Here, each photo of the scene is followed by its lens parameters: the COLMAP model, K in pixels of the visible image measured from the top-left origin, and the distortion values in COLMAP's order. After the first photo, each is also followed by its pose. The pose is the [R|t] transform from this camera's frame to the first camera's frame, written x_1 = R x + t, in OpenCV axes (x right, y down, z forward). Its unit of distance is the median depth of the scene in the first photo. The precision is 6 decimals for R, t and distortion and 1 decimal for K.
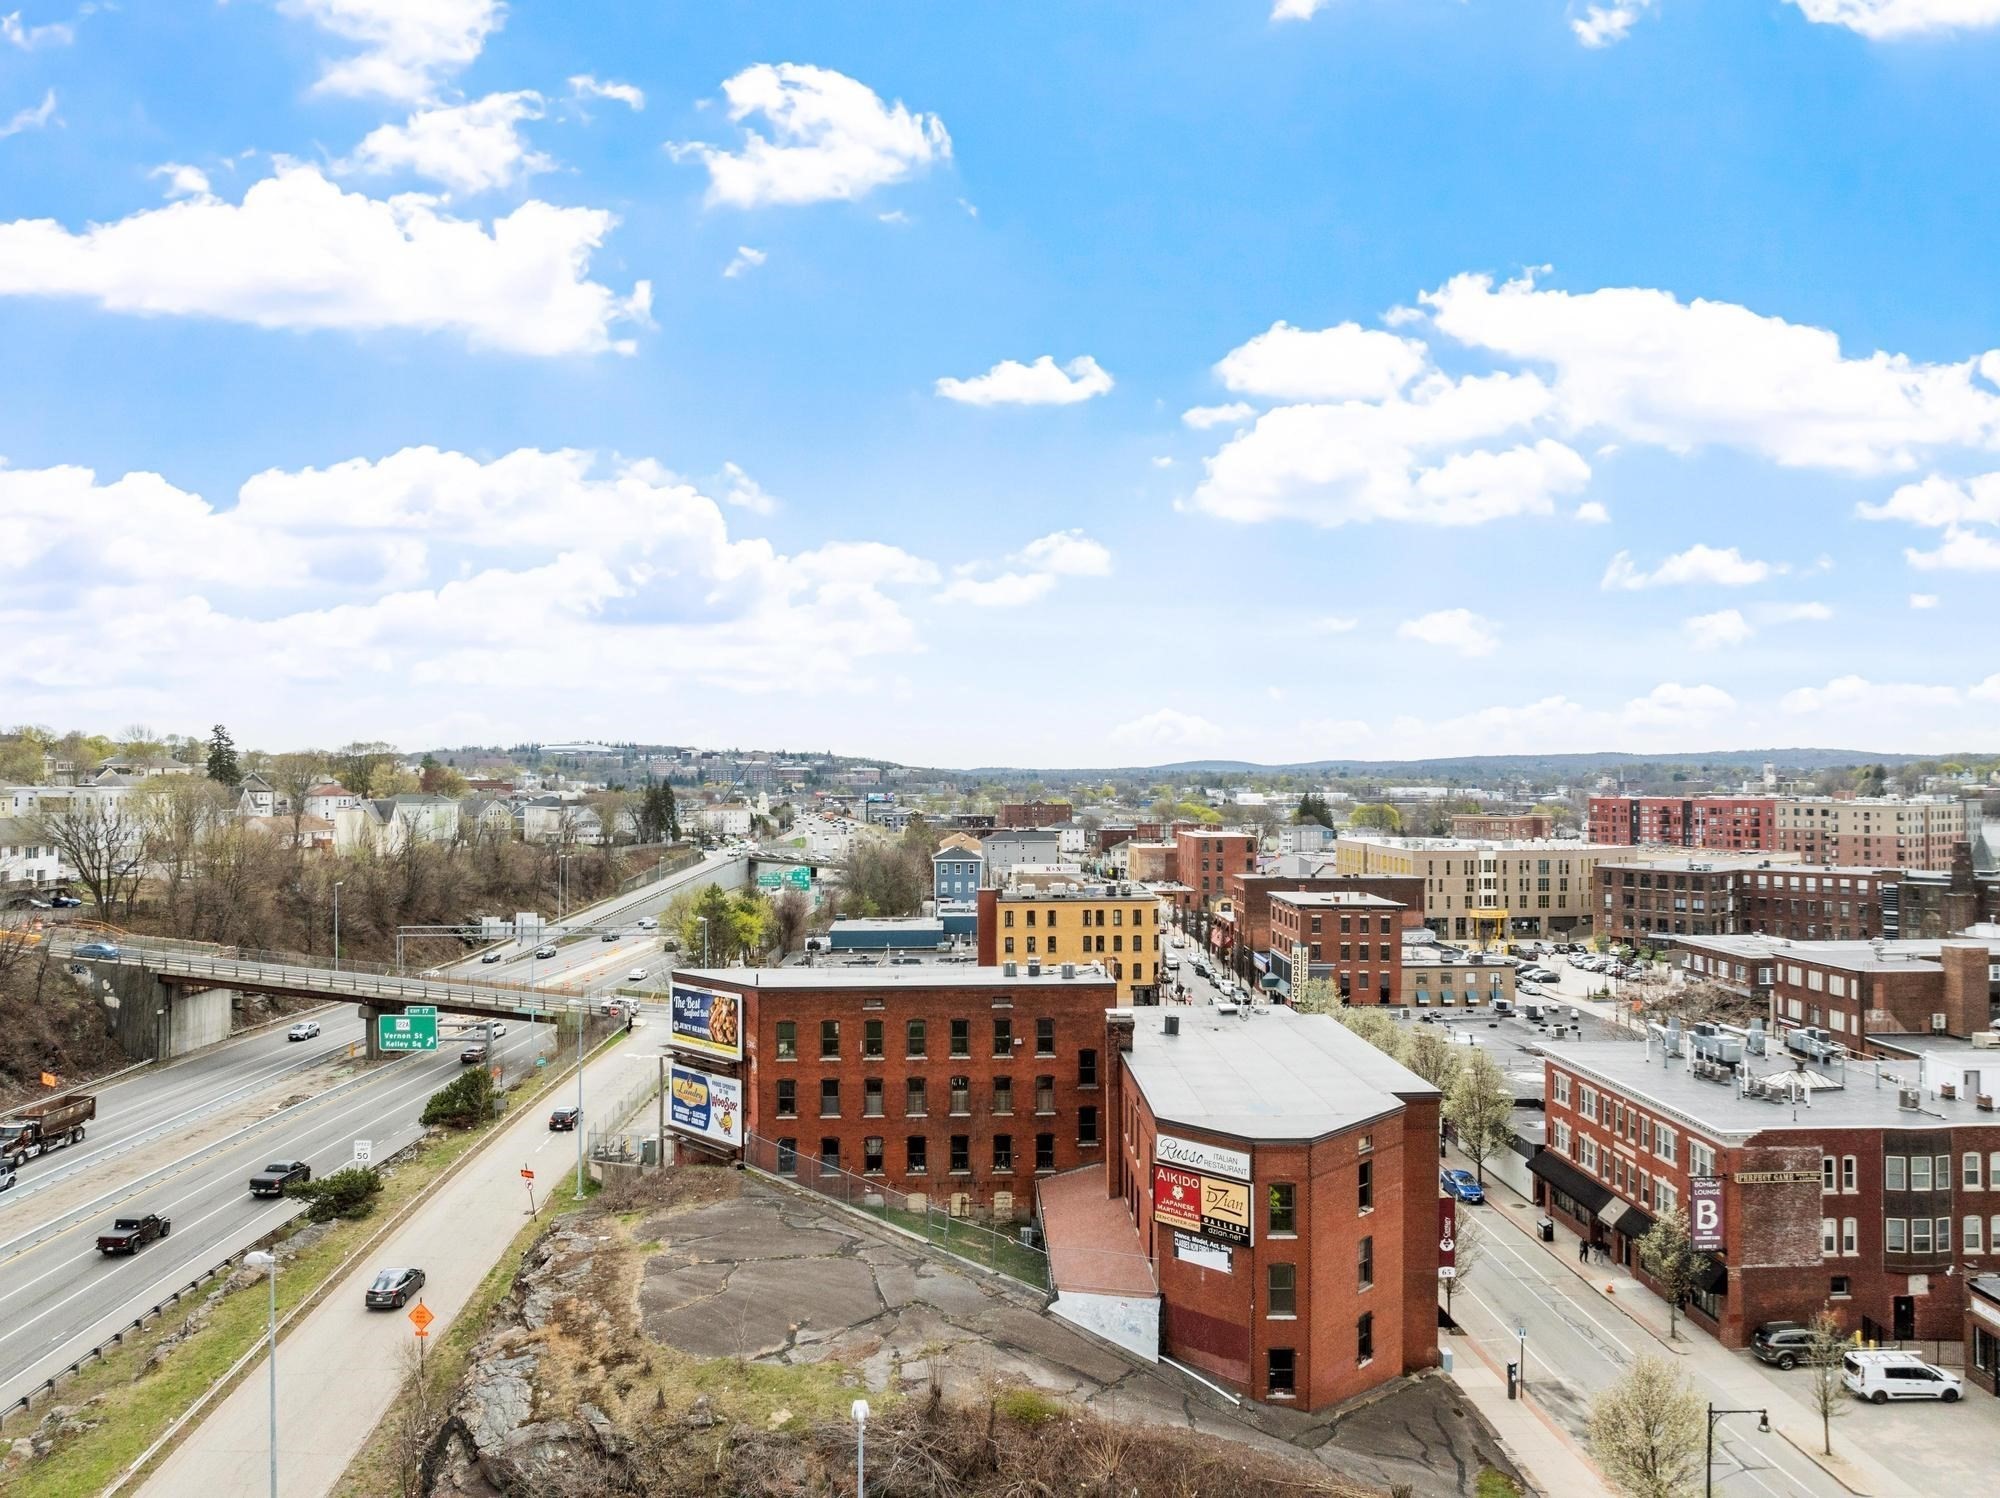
lens RADIAL K [[1412.3, 0, 1008.0], [0, 1412.3, 746.8], [0, 0, 1]] dist [-0.036604, 0.001461]
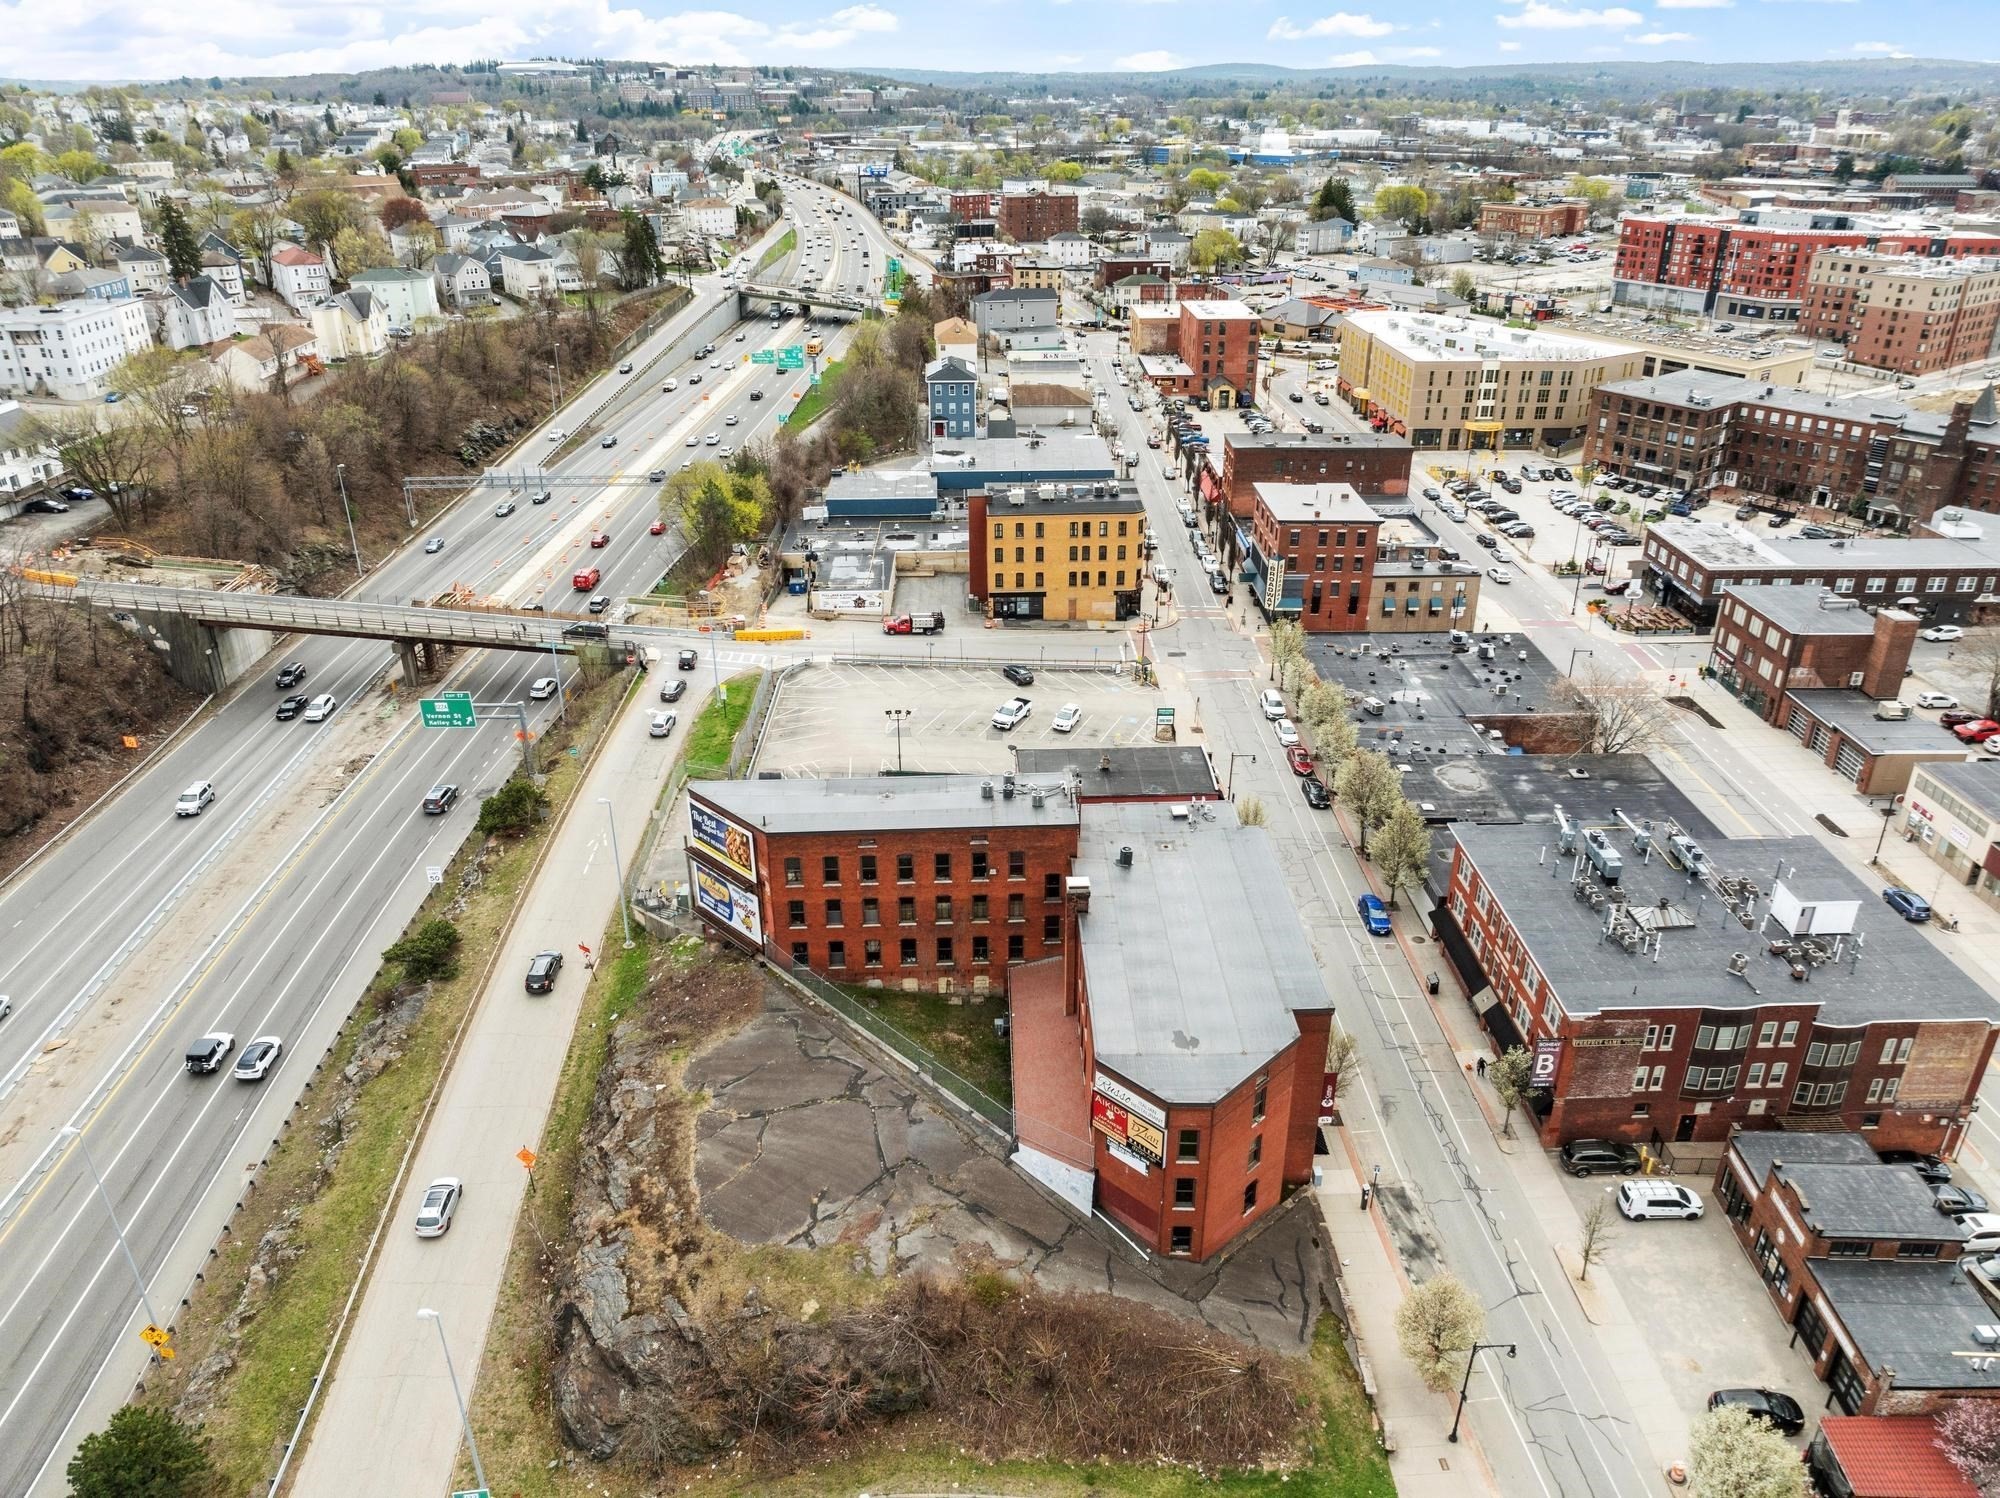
lens RADIAL K [[1412.3, 0, 1008.0], [0, 1412.3, 746.8], [0, 0, 1]] dist [-0.036604, 0.001461]
pose [[0.999991, 0.002535, -0.003417, 0.022991], [-0.000711, 0.891418, 0.453182, -0.407041], [0.004194, -0.453176, 0.891411, 0.011150]]
